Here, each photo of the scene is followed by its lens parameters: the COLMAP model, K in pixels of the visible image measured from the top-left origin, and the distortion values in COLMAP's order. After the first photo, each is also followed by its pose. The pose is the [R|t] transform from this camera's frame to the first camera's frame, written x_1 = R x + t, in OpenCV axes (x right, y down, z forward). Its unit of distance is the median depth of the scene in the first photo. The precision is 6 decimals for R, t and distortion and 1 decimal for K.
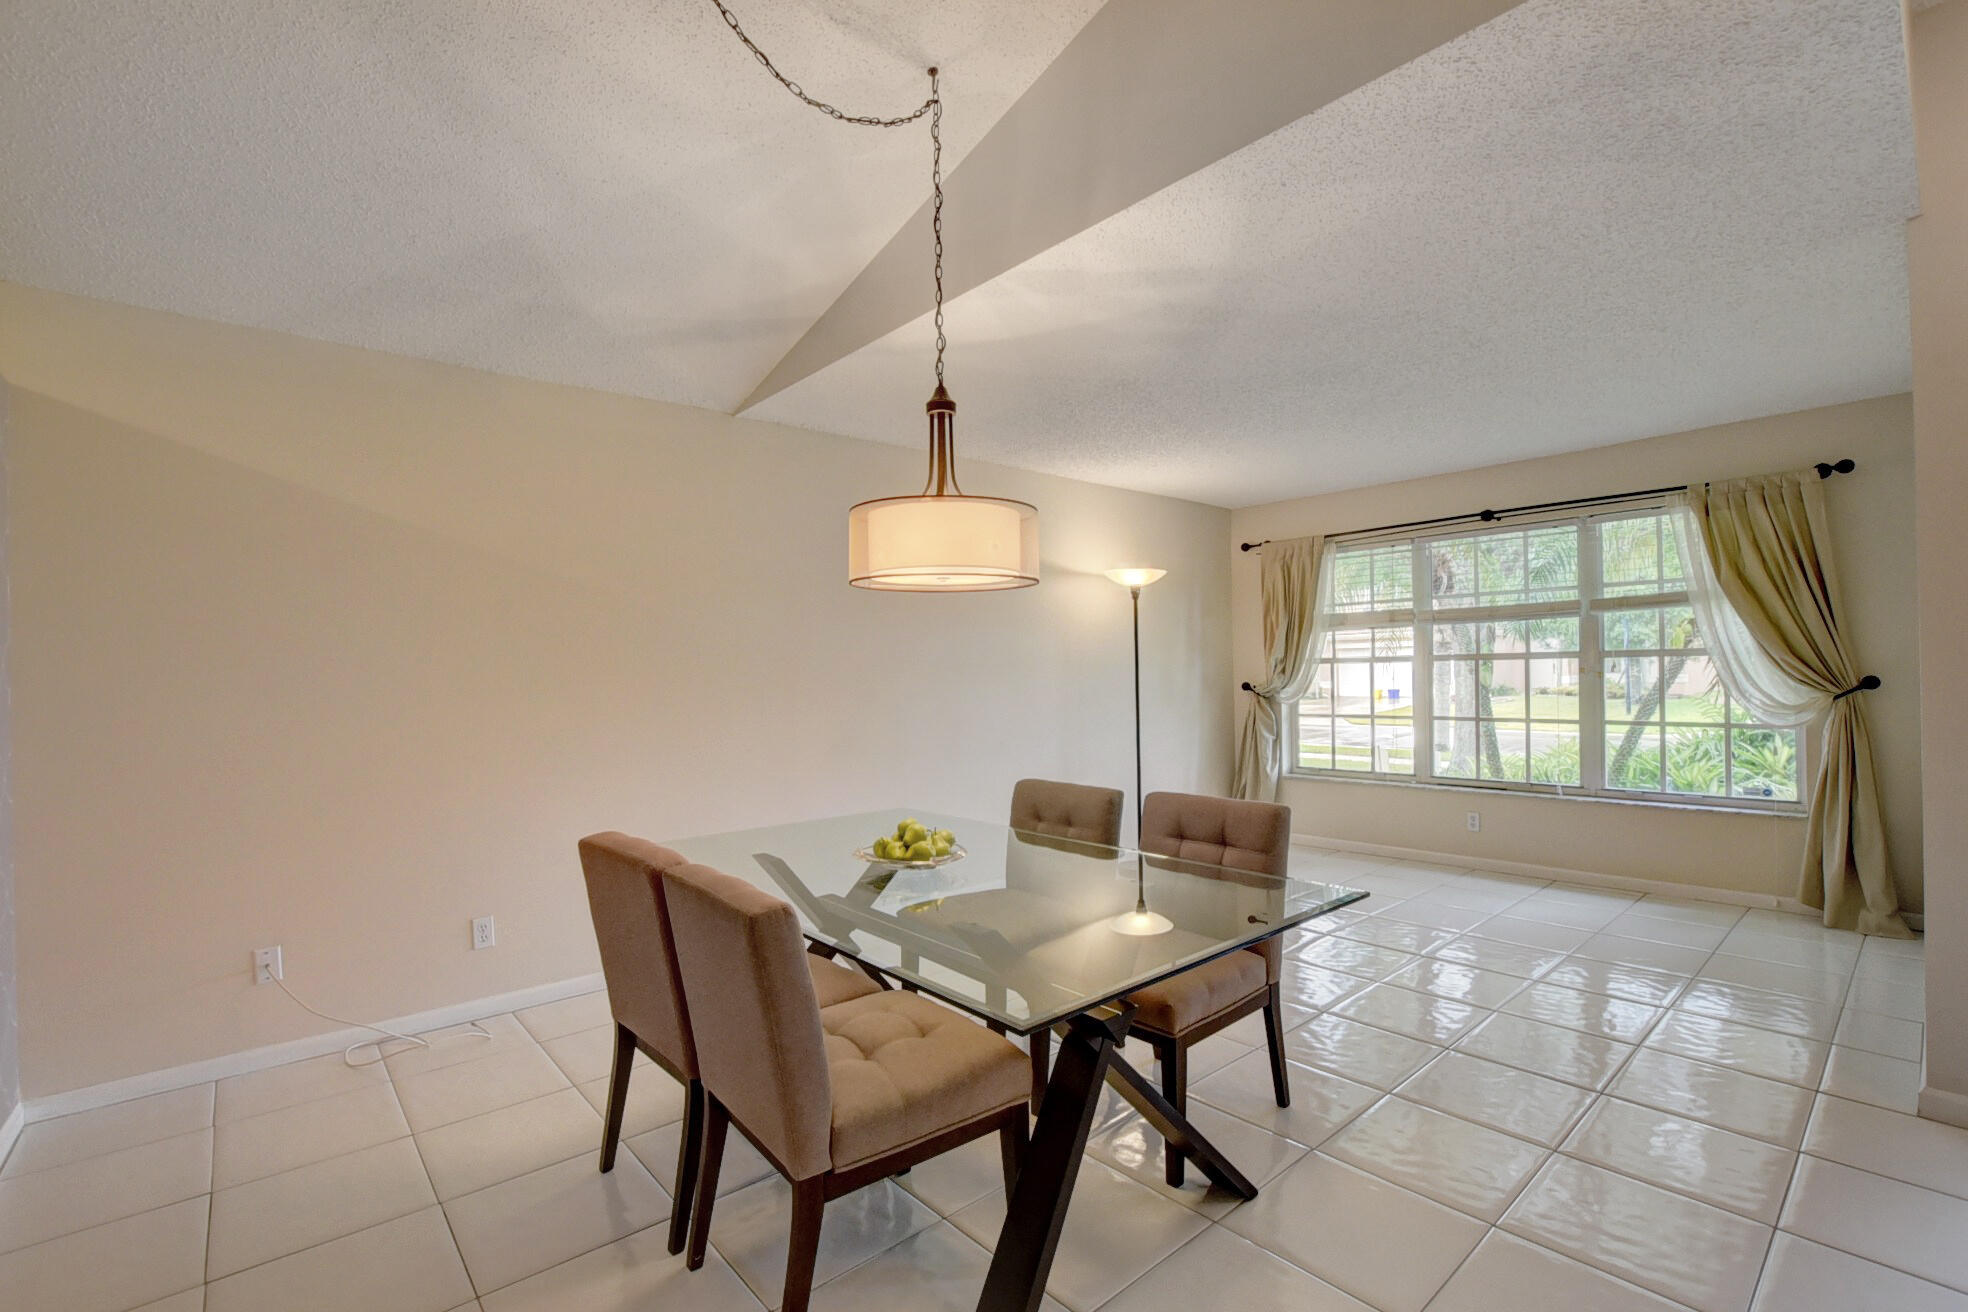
lens RADIAL K [[866.1, 0, 991.2], [0, 866.1, 667.8], [0, 0, 1]] dist [-0.039281, 0.006934]
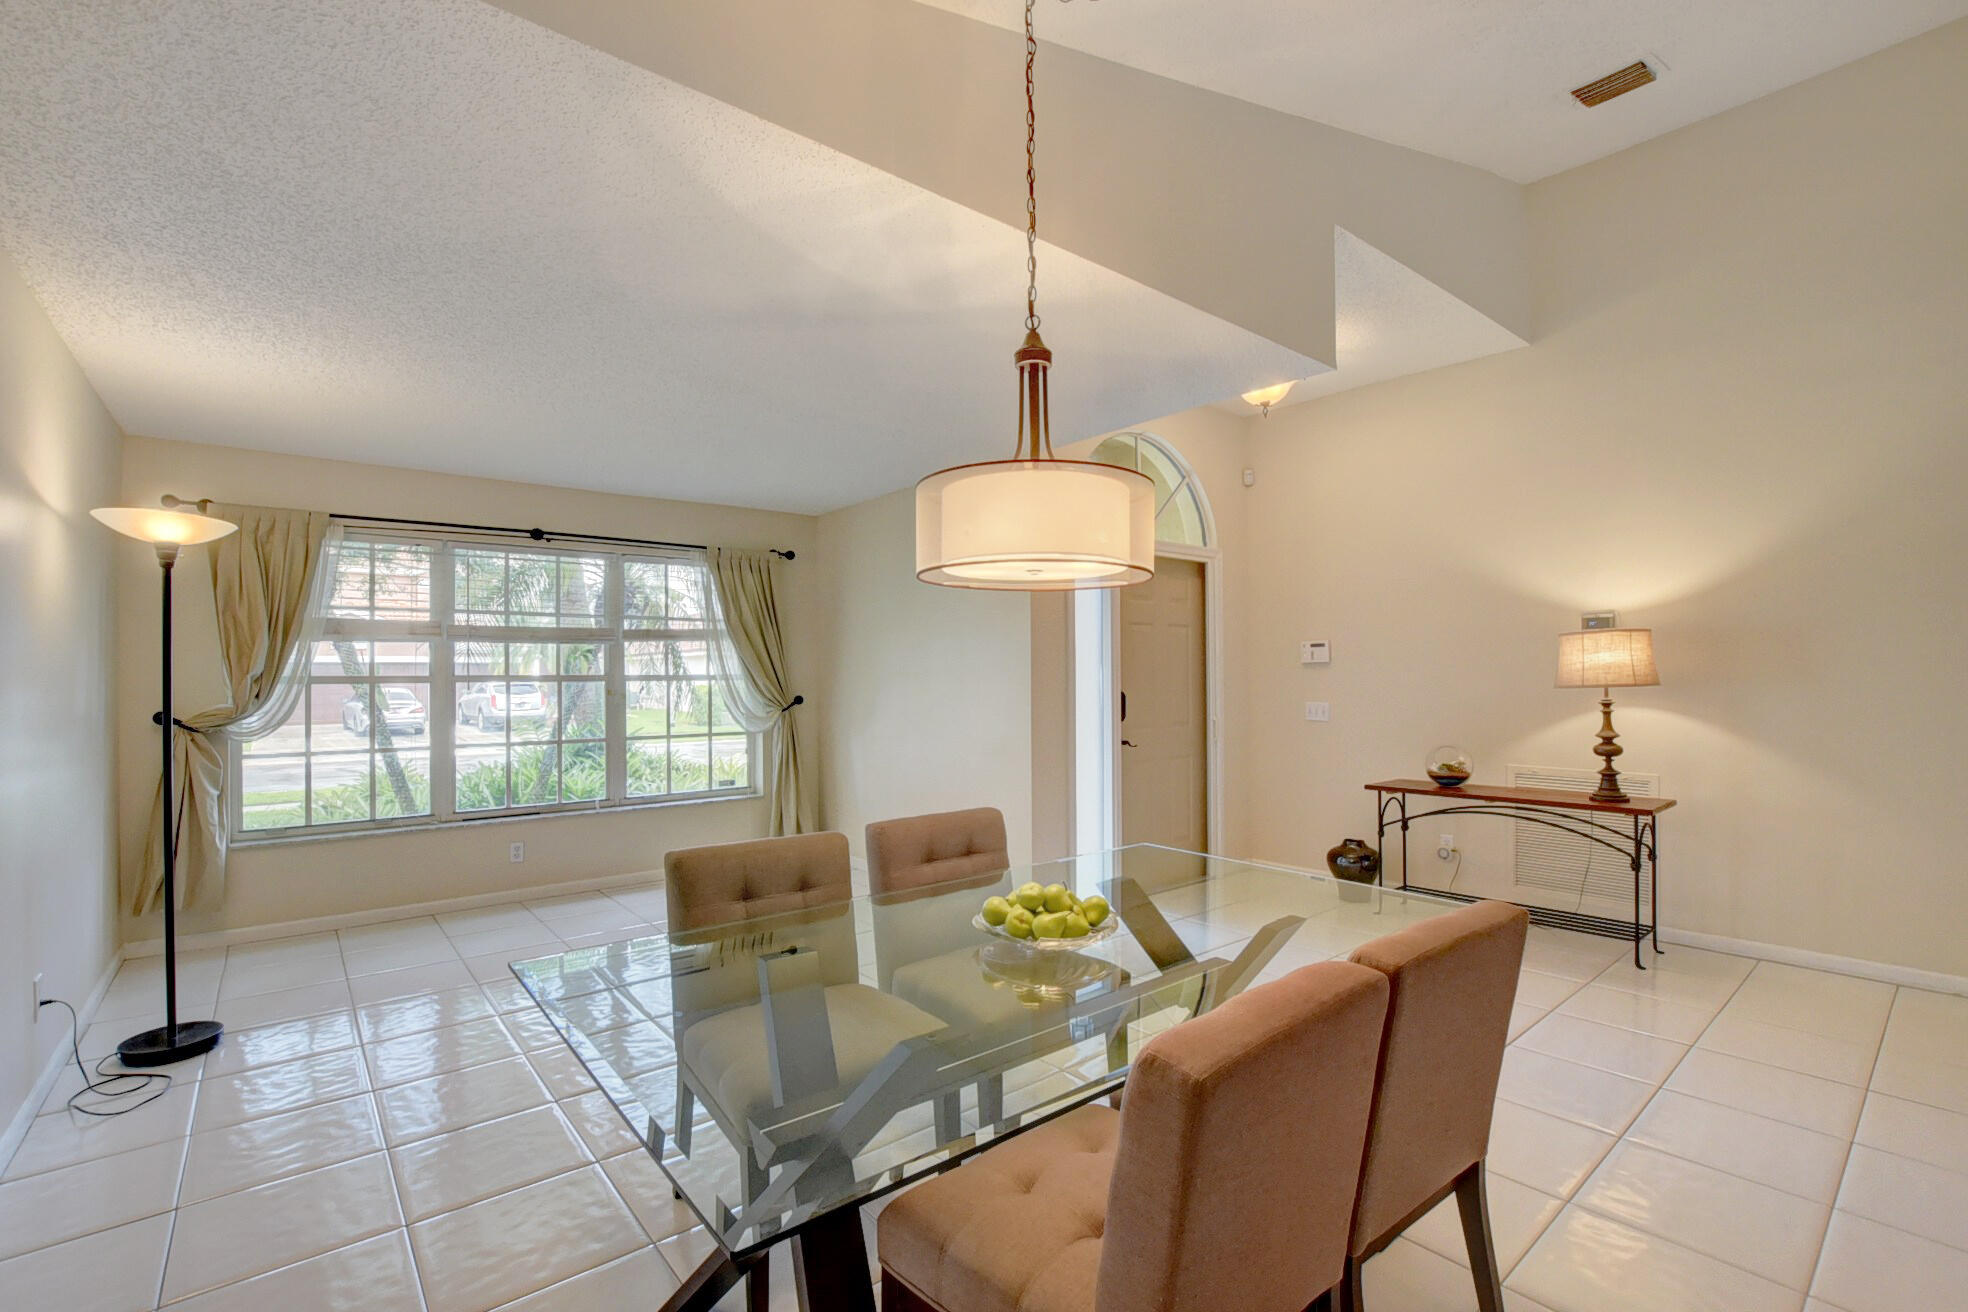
lens RADIAL K [[866.1, 0, 991.2], [0, 866.1, 667.8], [0, 0, 1]] dist [-0.039281, 0.006934]
pose [[0.030938, 0.033315, 0.998966, -0.580774], [0.002714, 0.999438, -0.033414, 0.013665], [-0.999518, 0.003745, 0.030831, 0.693463]]
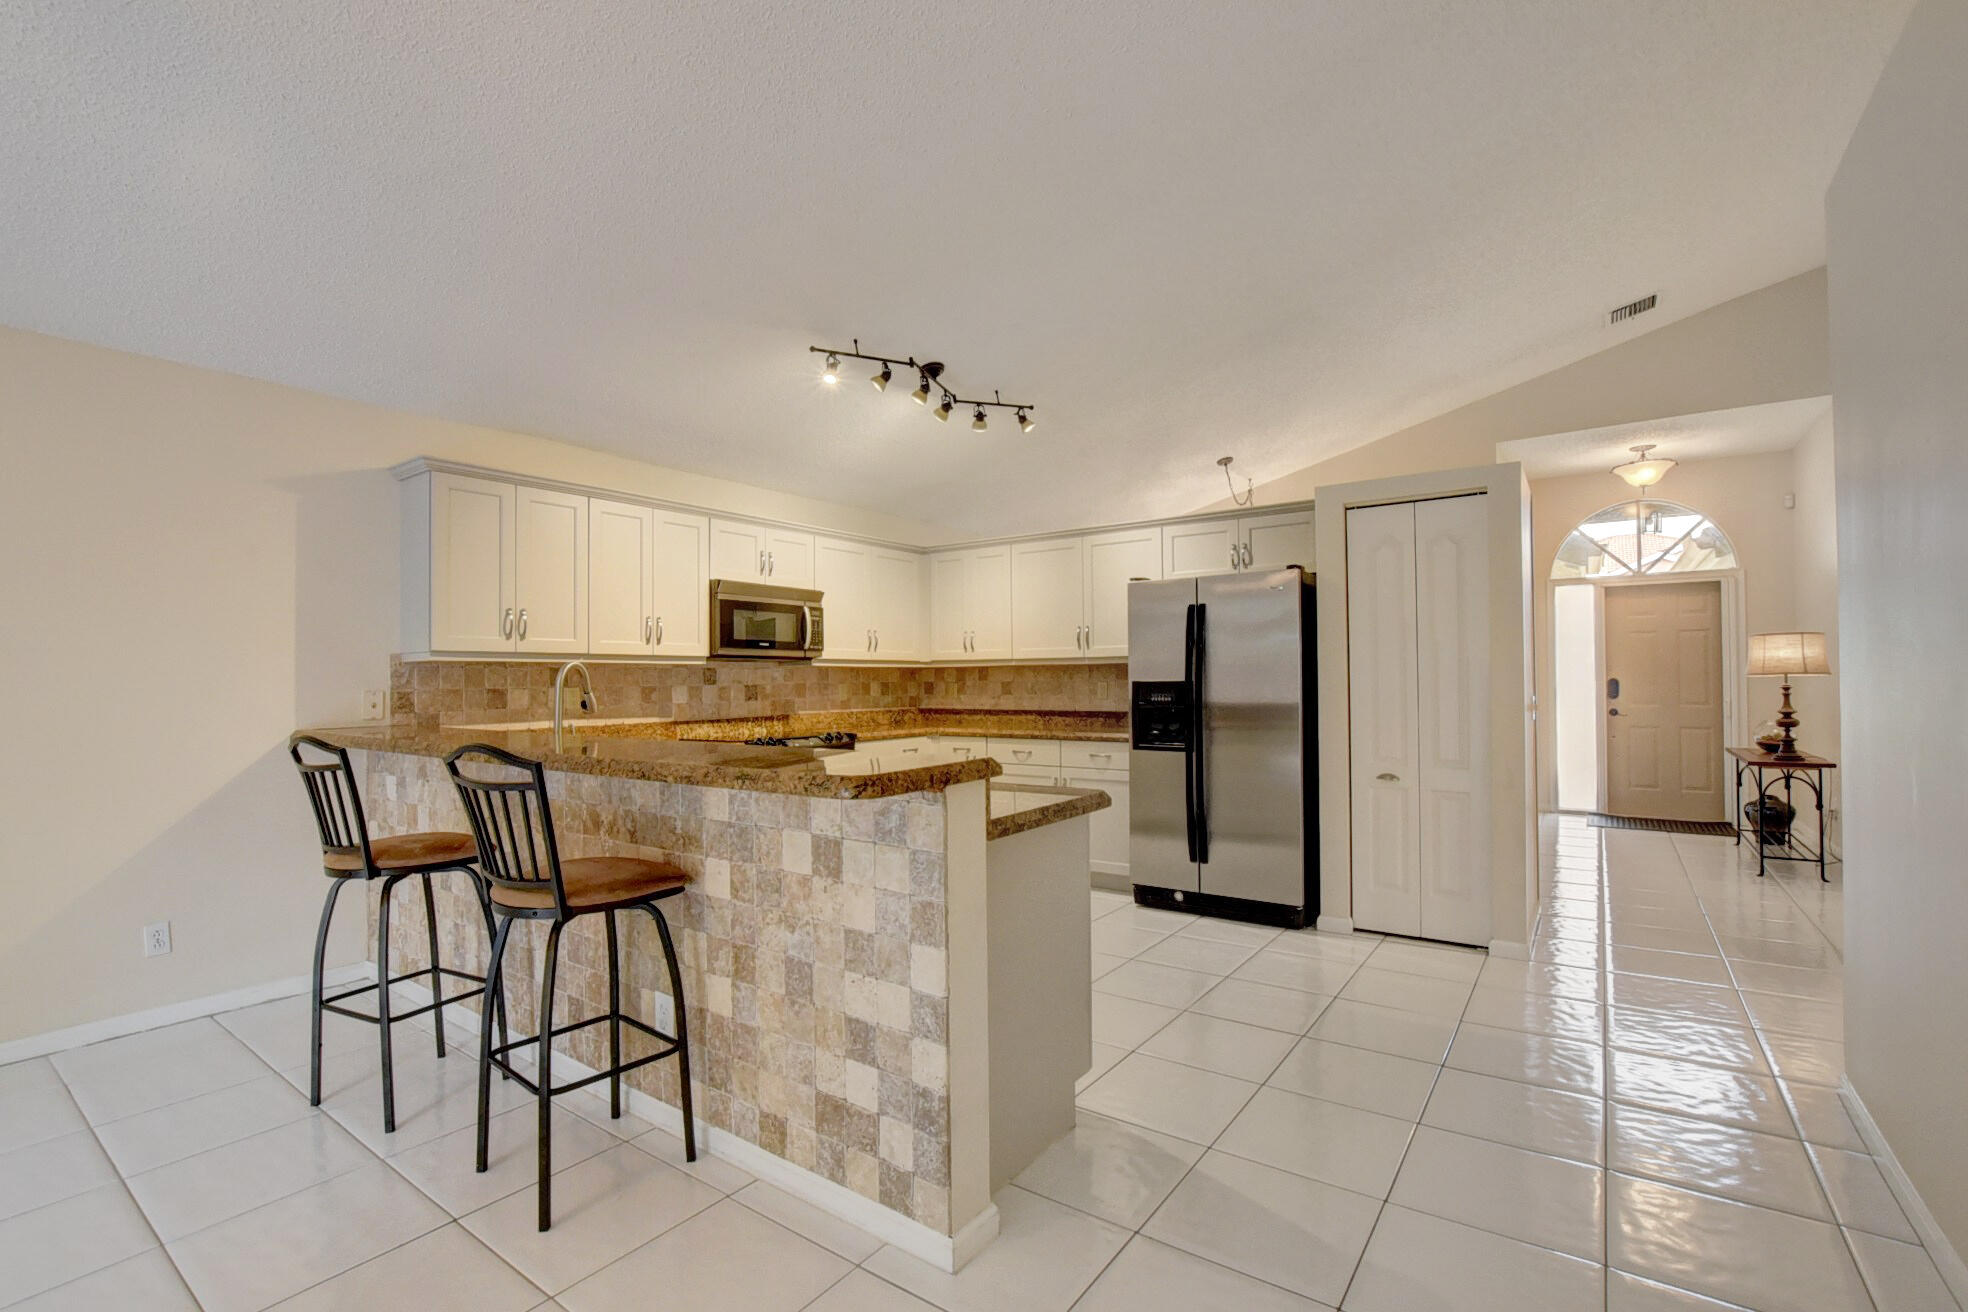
lens RADIAL K [[870.6, 0, 983.7], [0, 870.6, 669.2], [0, 0, 1]] dist [-0.030990, 0.000333]
pose [[0.974311, 0.015398, 0.224681, -1.198729], [-0.012888, 0.999837, -0.012633, 0.029634], [-0.224839, 0.009413, 0.974351, -1.308509]]
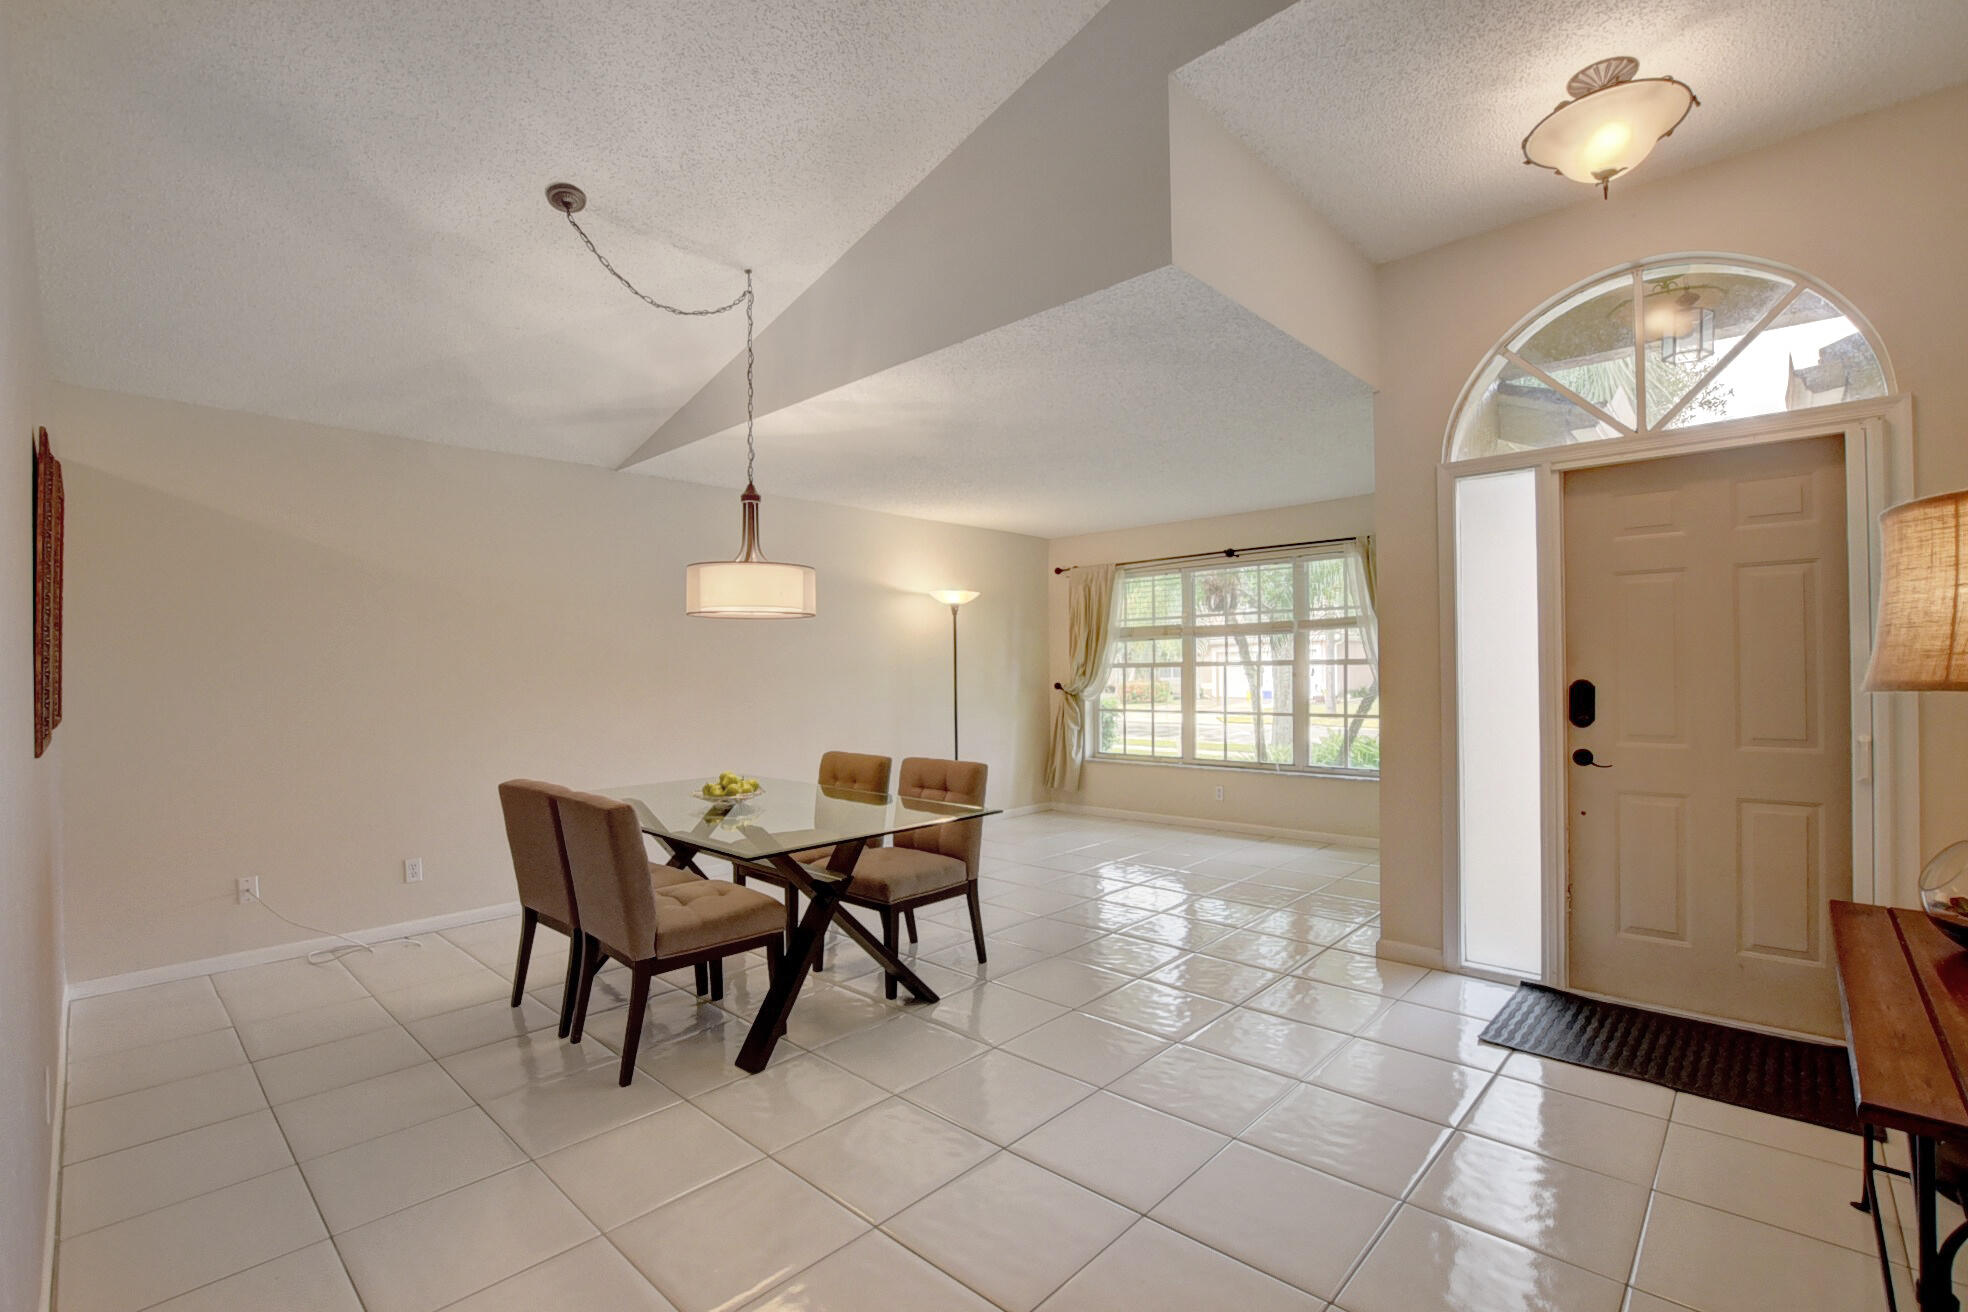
lens RADIAL K [[875.7, 0, 992.9], [0, 875.7, 665.8], [0, 0, 1]] dist [-0.035184, 0.007224]
pose [[0.994792, 0.006689, 0.101707, 0.149992], [-0.006417, 0.999975, -0.002999, -0.005262], [-0.101724, 0.002331, 0.994810, -0.400460]]
